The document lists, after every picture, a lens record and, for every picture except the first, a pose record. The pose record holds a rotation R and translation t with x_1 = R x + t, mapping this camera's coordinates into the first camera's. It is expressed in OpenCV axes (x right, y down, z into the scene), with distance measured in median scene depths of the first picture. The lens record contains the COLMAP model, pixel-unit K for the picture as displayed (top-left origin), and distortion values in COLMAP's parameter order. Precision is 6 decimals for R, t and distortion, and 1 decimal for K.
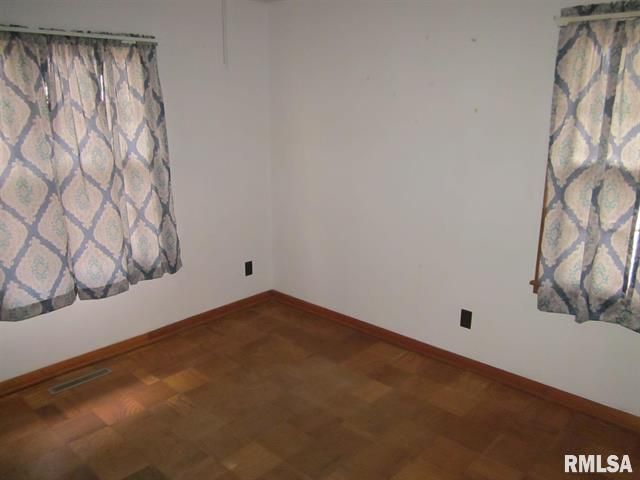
lens RADIAL K [[530.5, 0, 321.9], [0, 530.5, 242.6], [0, 0, 1]] dist [-0.058653, 0.035757]
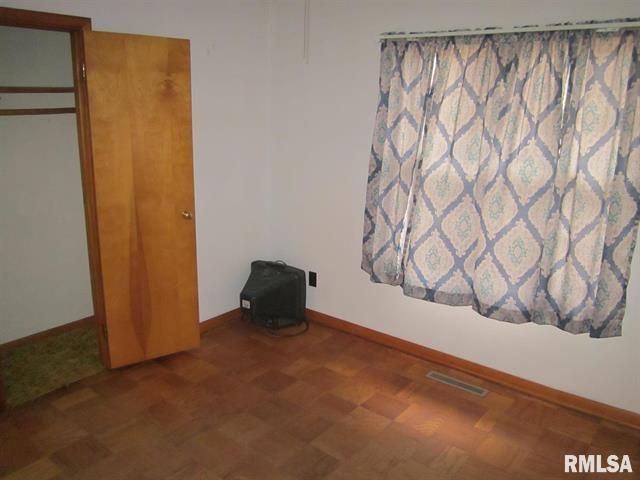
lens RADIAL K [[530.5, 0, 321.1], [0, 530.5, 237.7], [0, 0, 1]] dist [-0.058653, 0.035757]
pose [[0.073929, 0.263489, -0.961825, 0.426856], [-0.272733, 0.933039, 0.234639, -0.166152], [0.959245, 0.244975, 0.140841, 0.574464]]
